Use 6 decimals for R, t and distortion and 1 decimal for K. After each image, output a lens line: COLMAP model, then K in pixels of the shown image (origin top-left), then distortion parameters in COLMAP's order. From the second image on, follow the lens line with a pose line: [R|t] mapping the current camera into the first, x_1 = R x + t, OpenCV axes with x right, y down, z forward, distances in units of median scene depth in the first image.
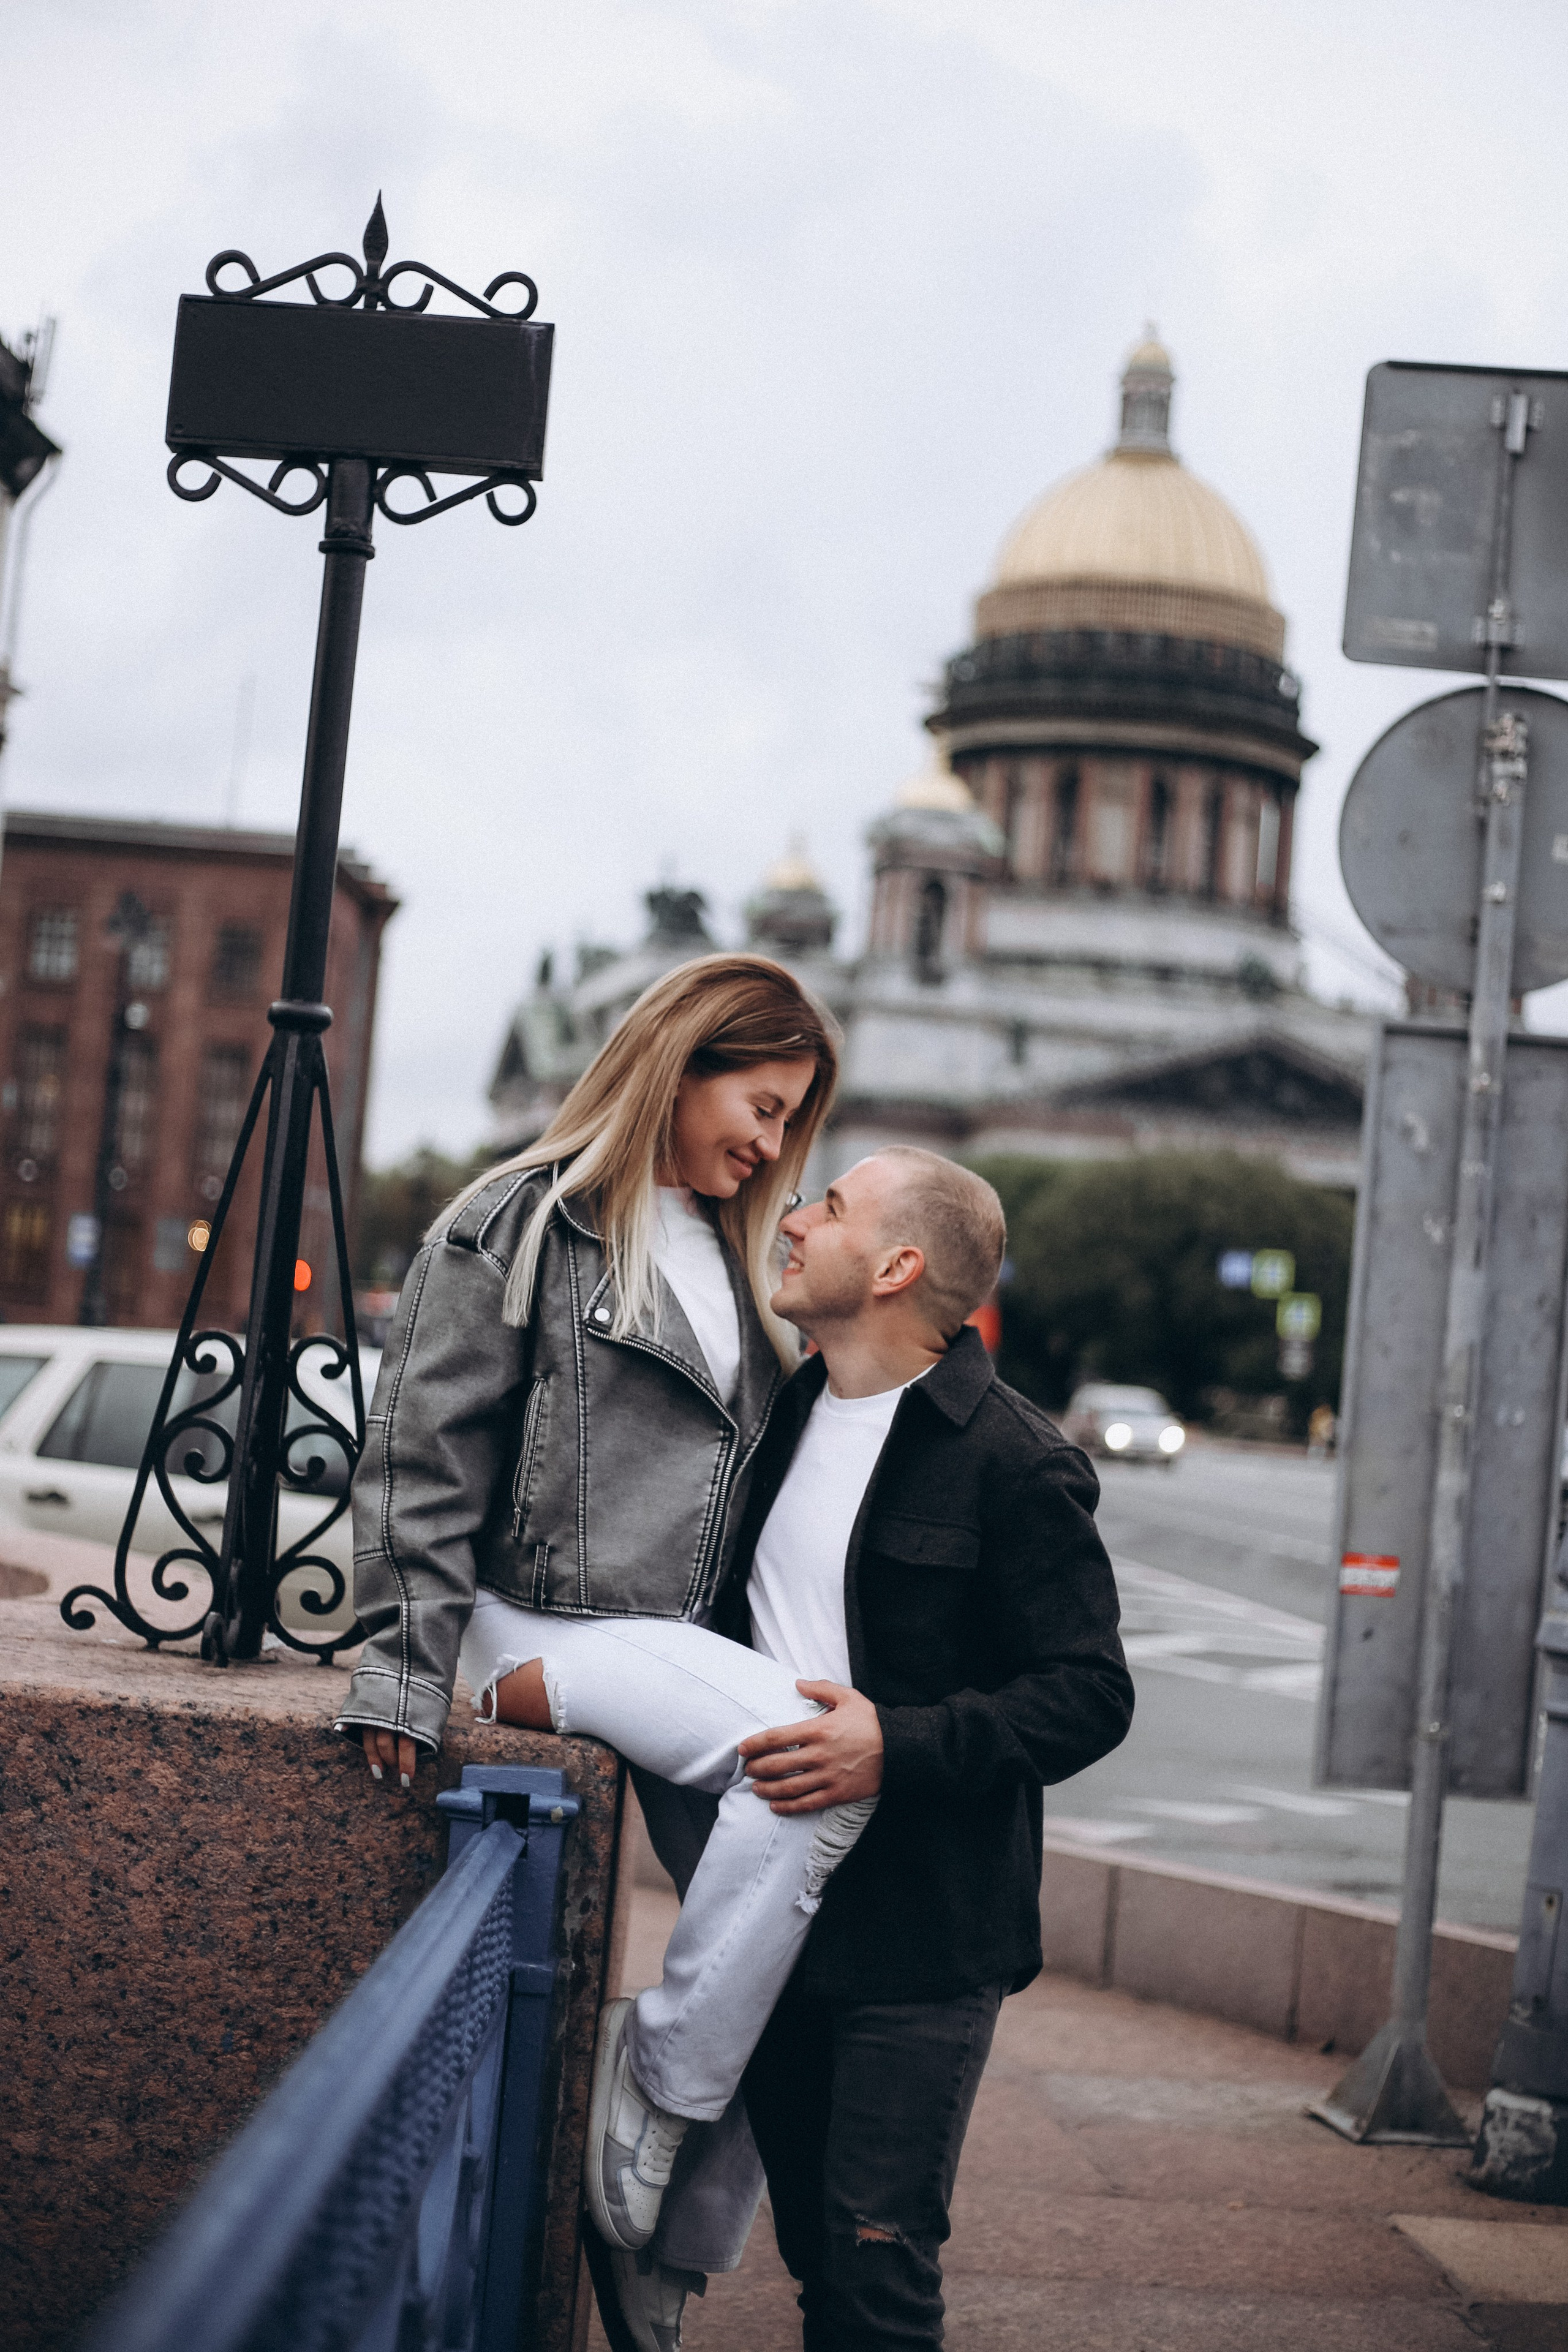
lens RADIAL K [[3806.4, 0, 784.0], [0, 3806.4, 1176.0], [0, 0, 1]] dist [-0.178777, -0.010141]
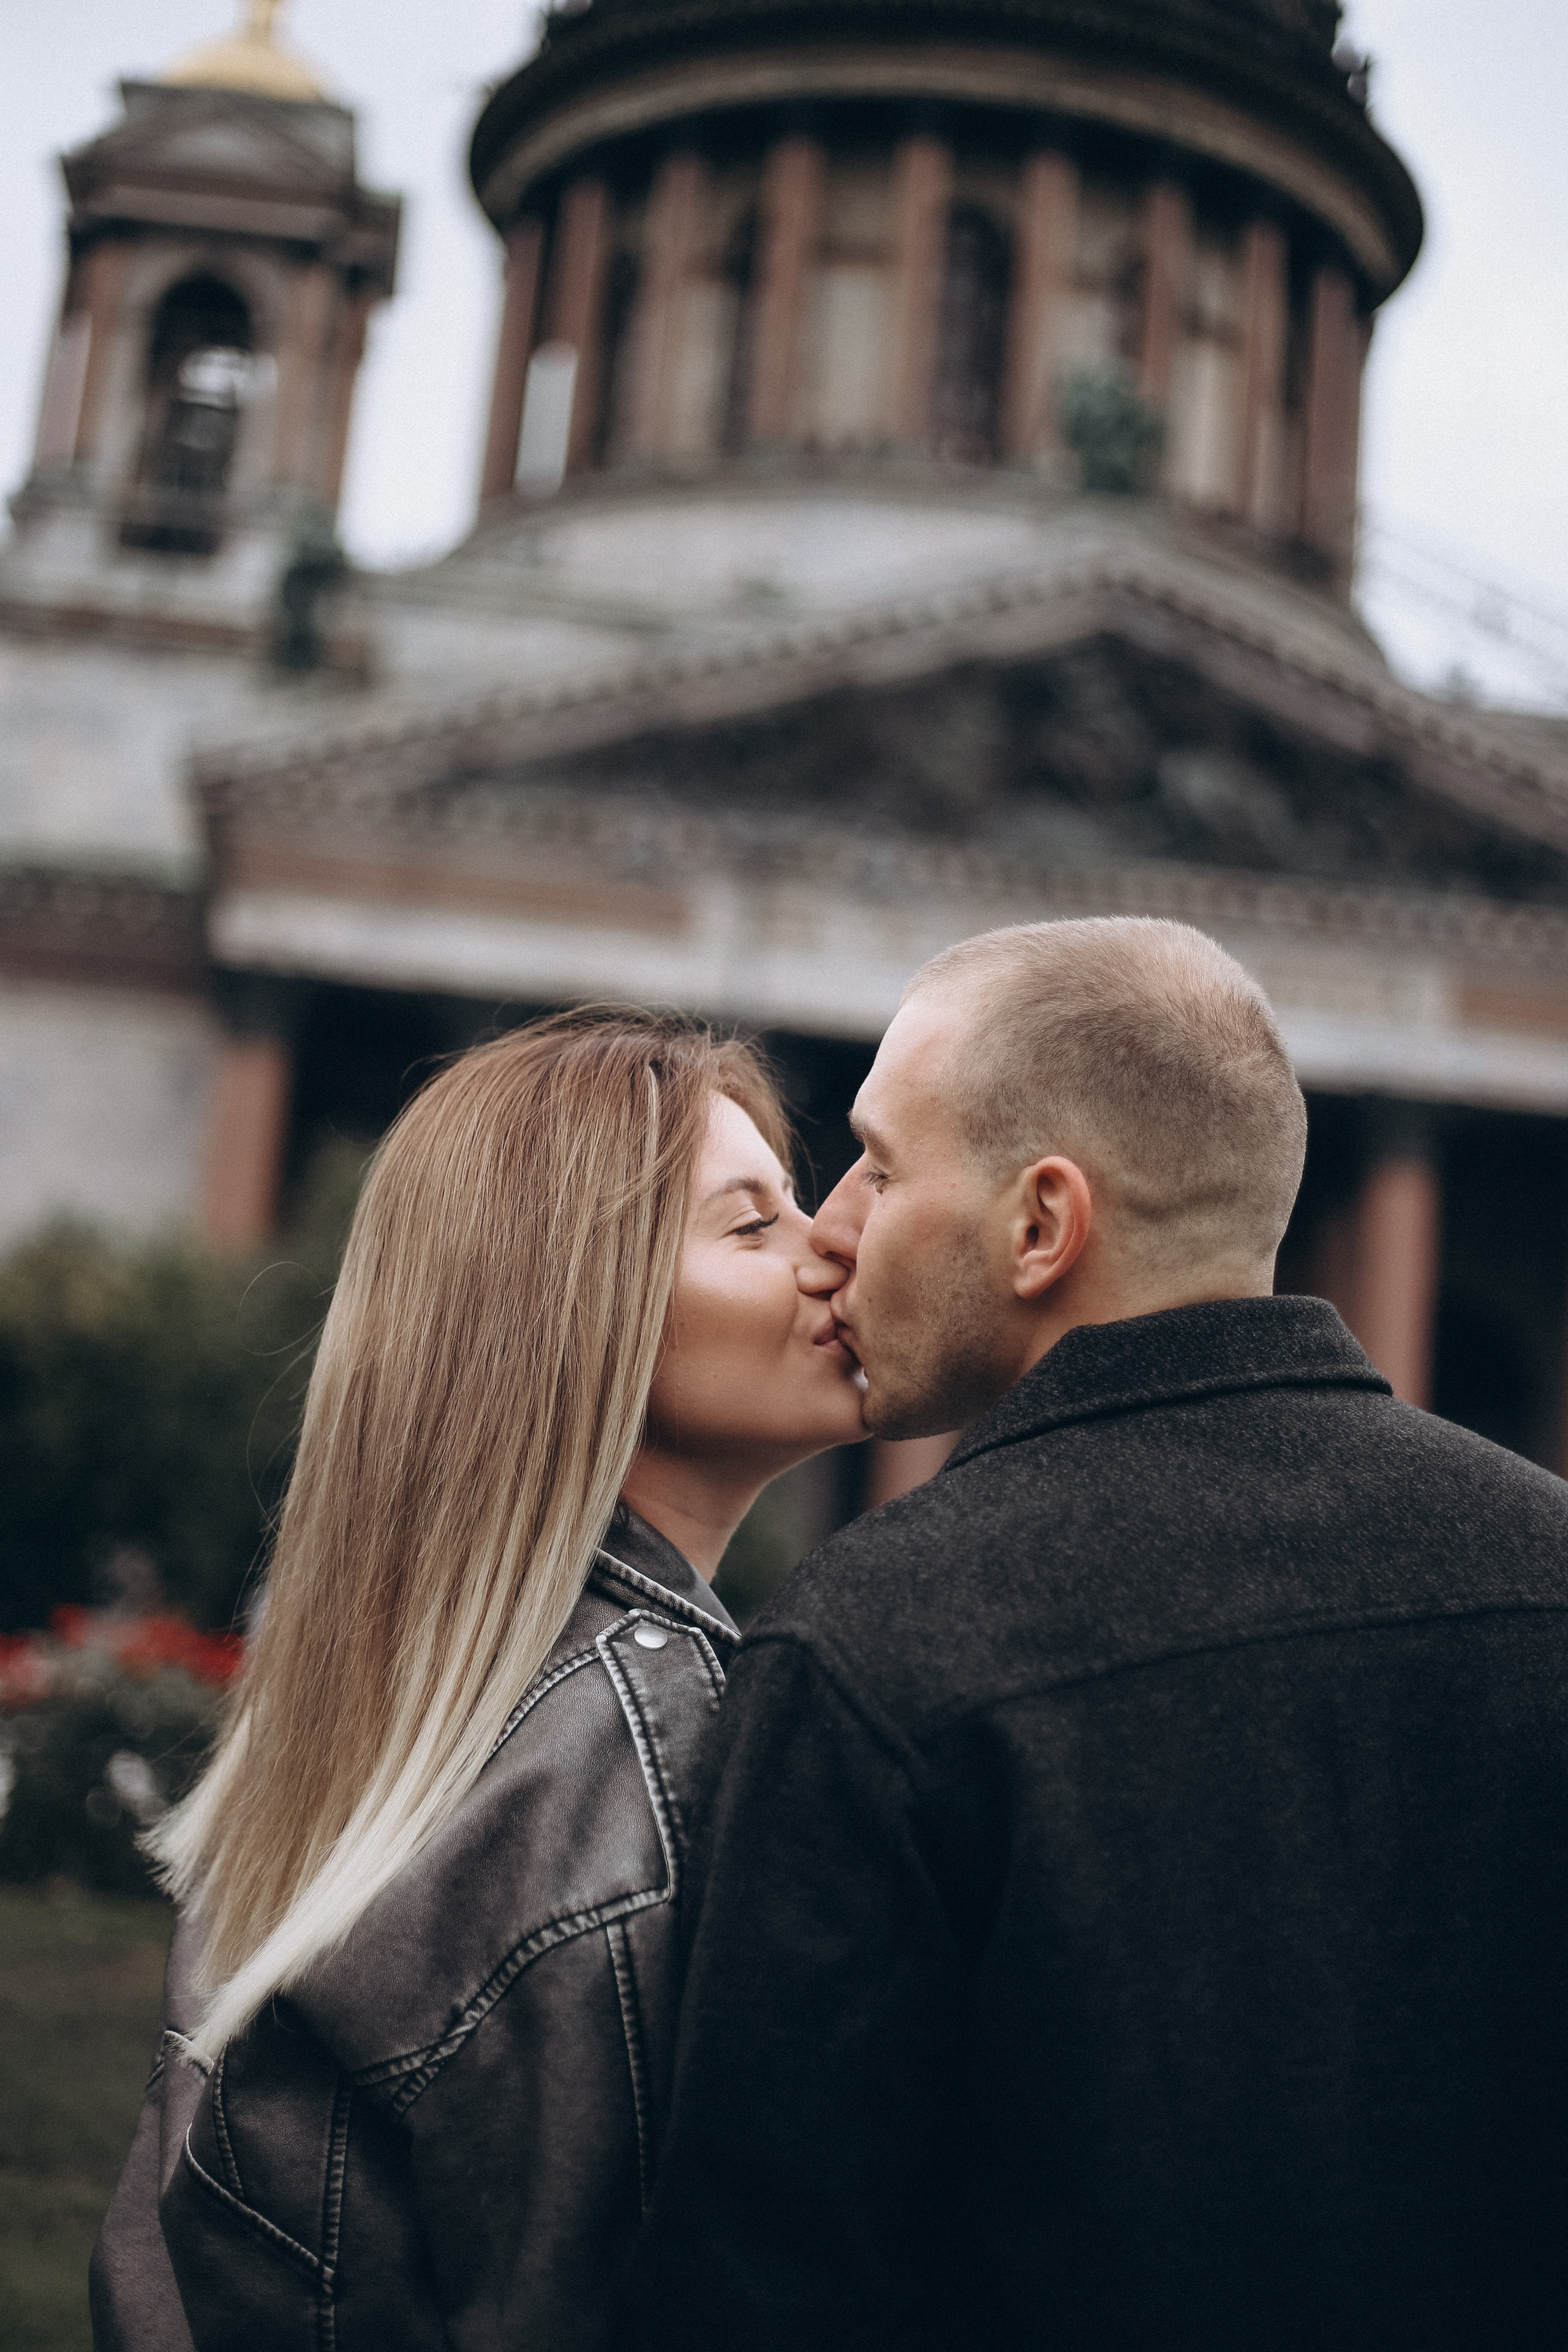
lens RADIAL K [[3781.1, 0, 778.8], [0, 3781.1, 1251.5], [0, 0, 1]] dist [-0.120518, 0.076415]
pose [[0.994908, -0.009125, -0.100370, 1.642444], [-0.002607, 0.993229, -0.116141, 0.653643], [0.100750, 0.115811, 0.988148, 8.909322]]
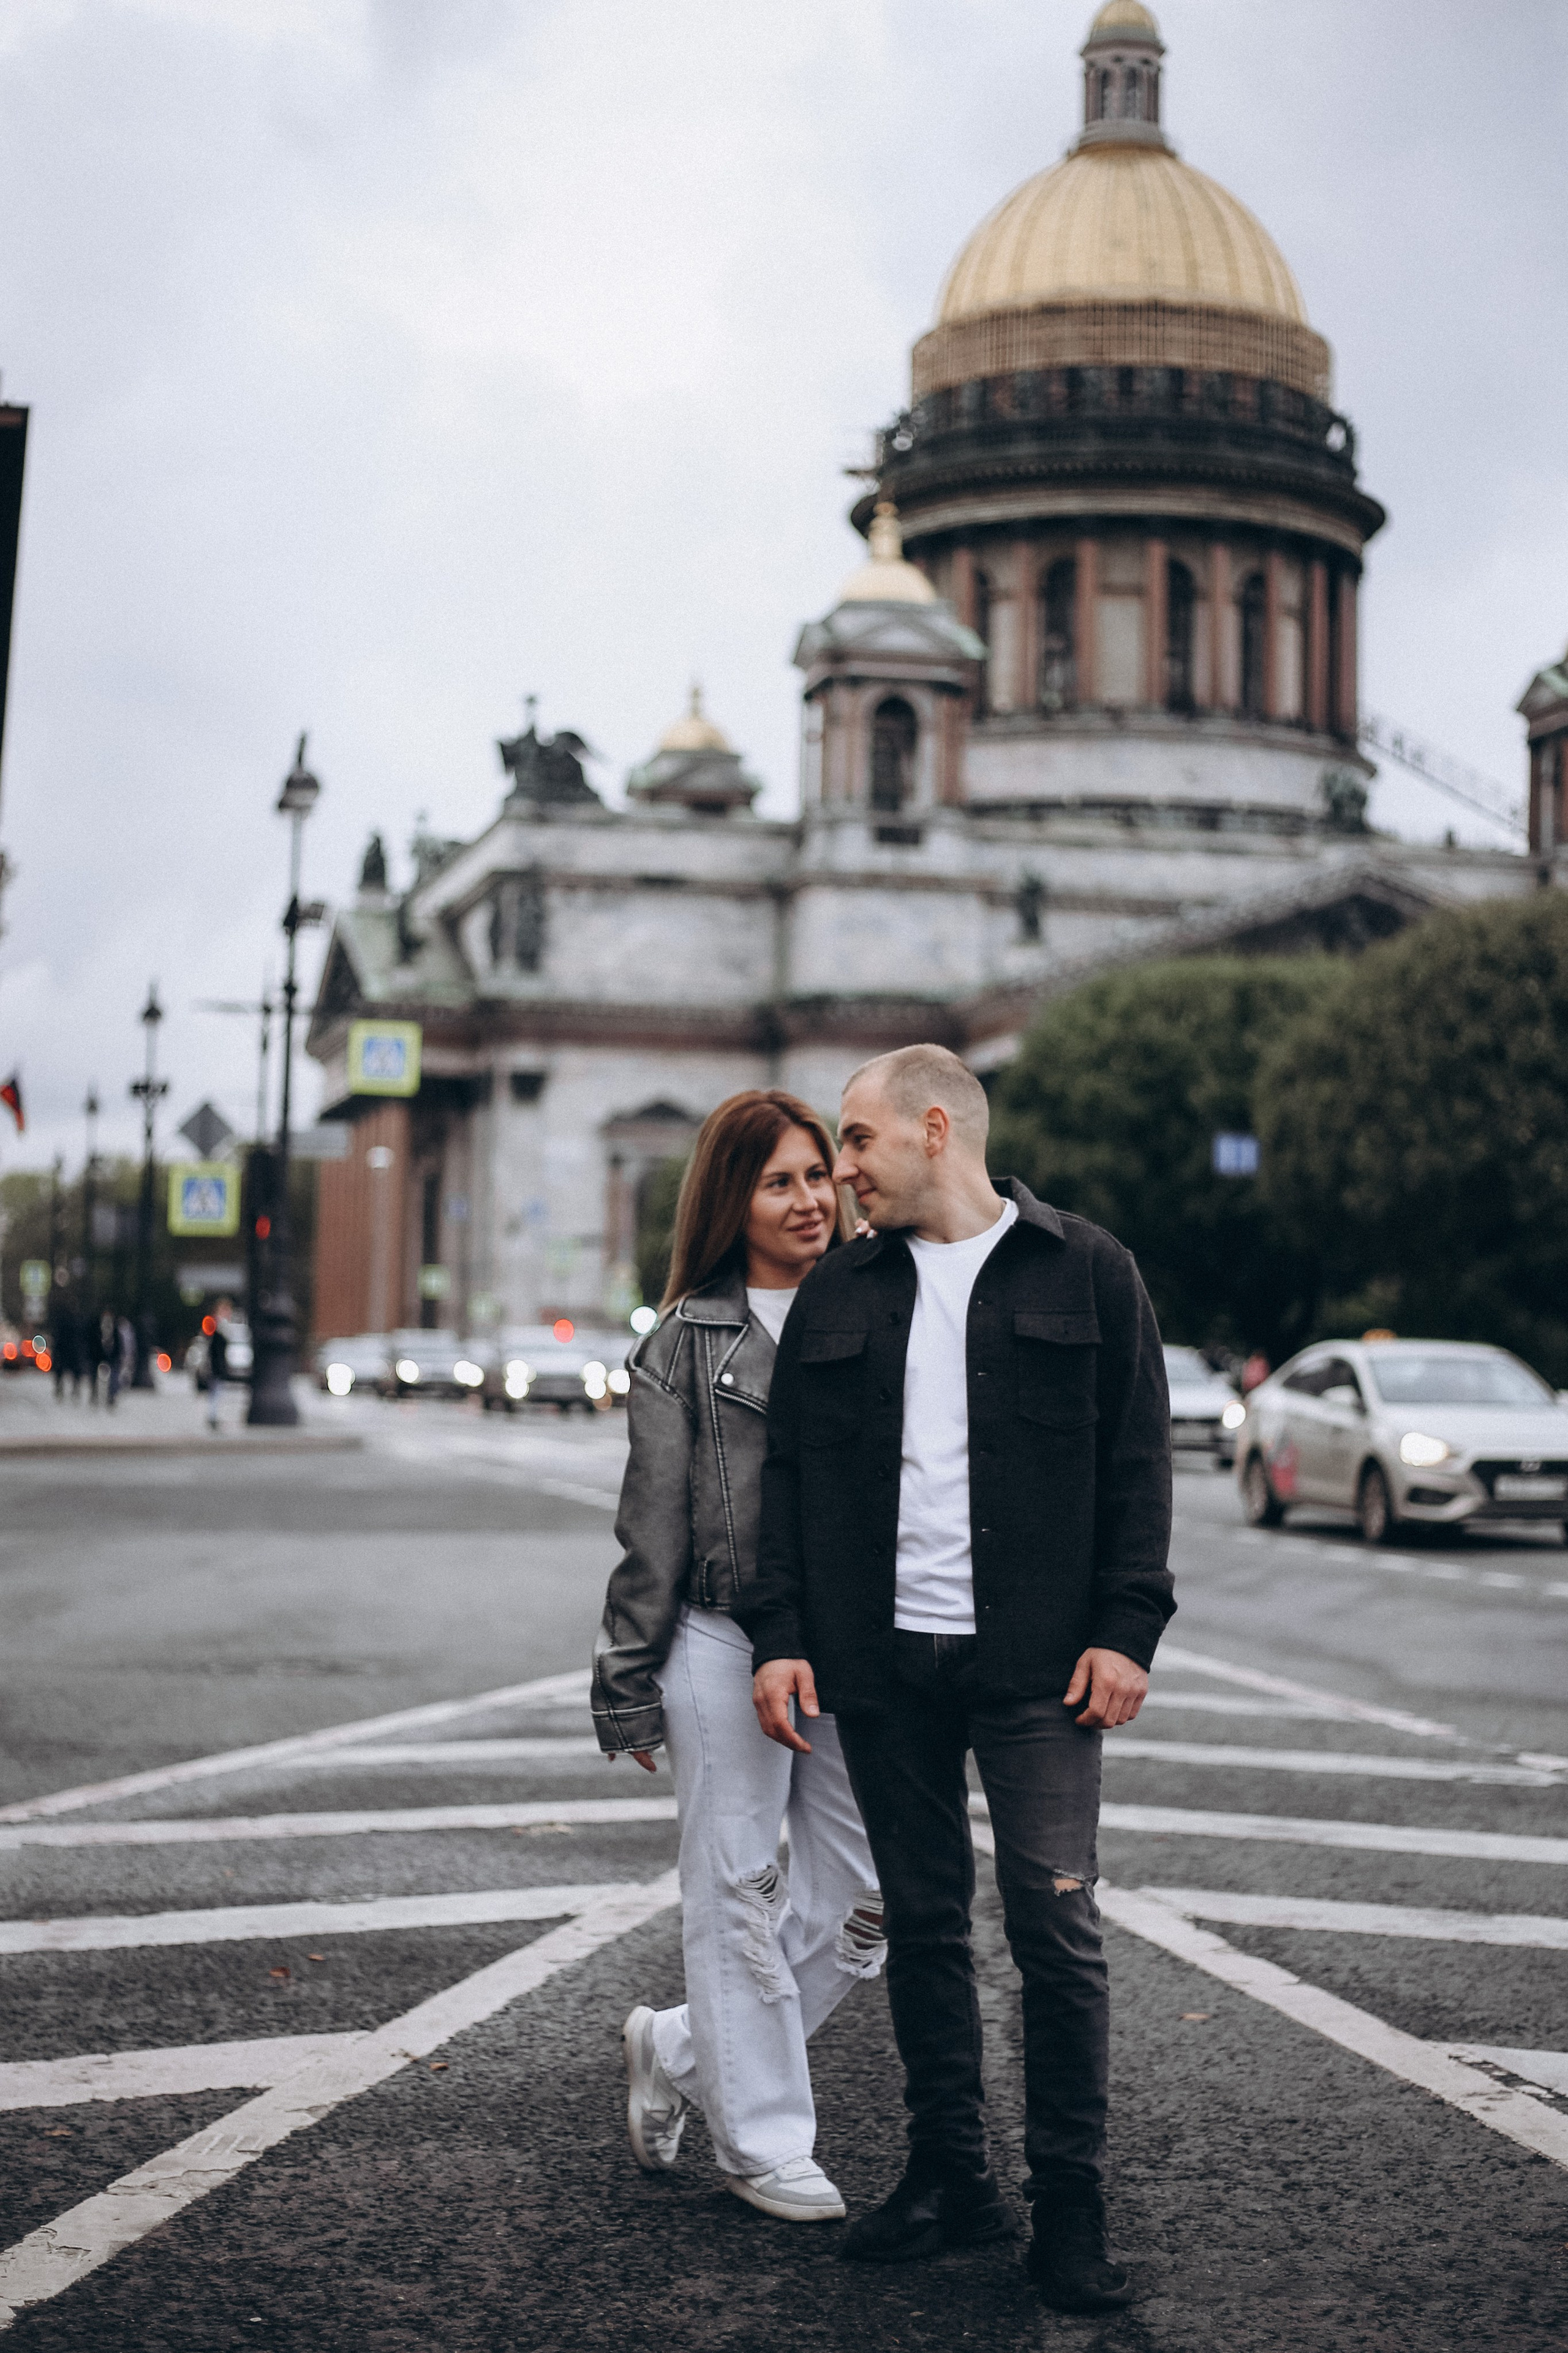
lens RADIAL K [[3782.4, 0, 778.8], [0, 3782.4, 1252.1], [0, 0, 1]] dist [-0.120518, 0.076415]
pose [[0.997818, -0.055767, 0.035344, -0.193320], [0.054561, 0.997924, 0.034215, 0.022478], [-0.037178, -0.032212, 0.998789, 3.597175]]
